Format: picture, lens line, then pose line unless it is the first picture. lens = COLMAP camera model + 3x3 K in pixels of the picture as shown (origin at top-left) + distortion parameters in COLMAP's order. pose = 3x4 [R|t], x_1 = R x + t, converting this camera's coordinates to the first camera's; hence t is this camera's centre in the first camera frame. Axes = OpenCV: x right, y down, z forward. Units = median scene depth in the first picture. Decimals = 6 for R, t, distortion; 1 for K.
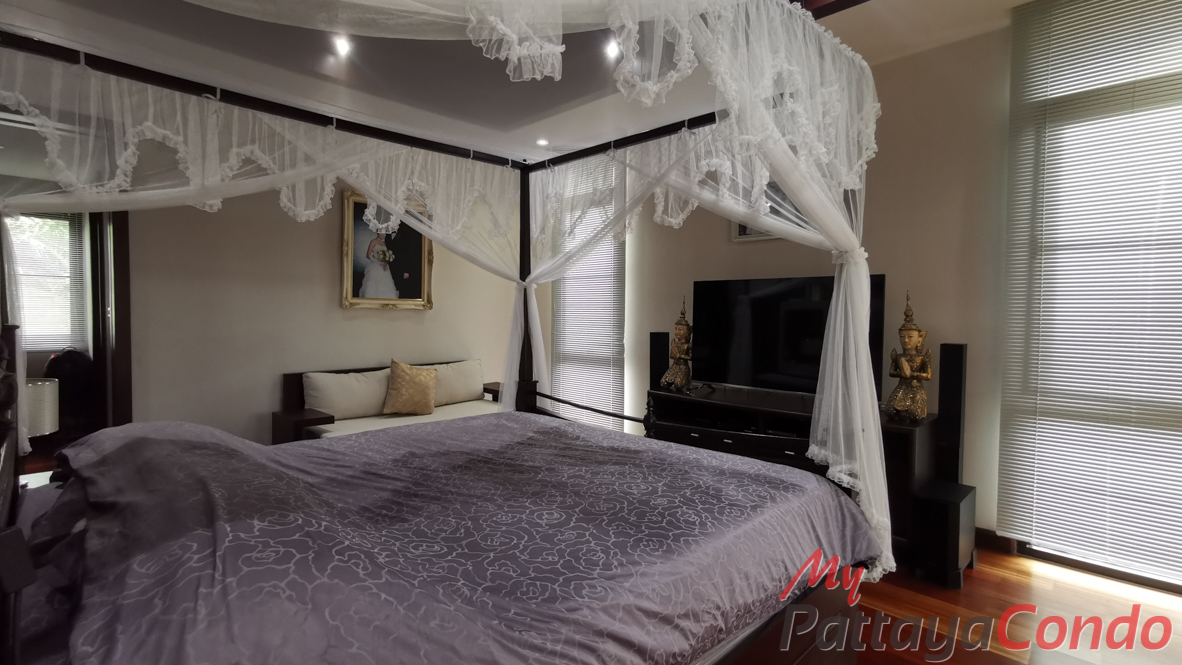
lens RADIAL K [[540.6, 0, 586.2], [0, 540.6, 330.7], [0, 0, 1]] dist [-0.015853, 0.000250]
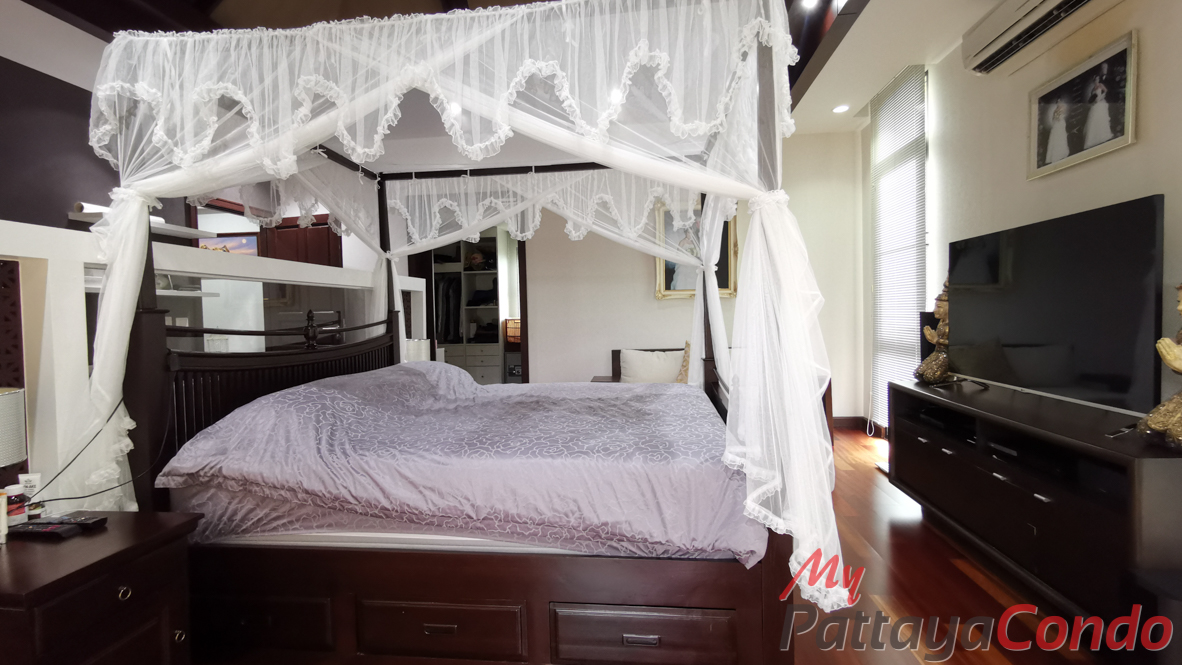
lens RADIAL K [[540.6, 0, 583.4], [0, 540.6, 333.8], [0, 0, 1]] dist [-0.015853, 0.000250]
pose [[0.620690, 0.003445, -0.784049, 0.783423], [0.005798, 0.999943, 0.008984, 0.046372], [0.784035, -0.010122, 0.620634, 0.204183]]
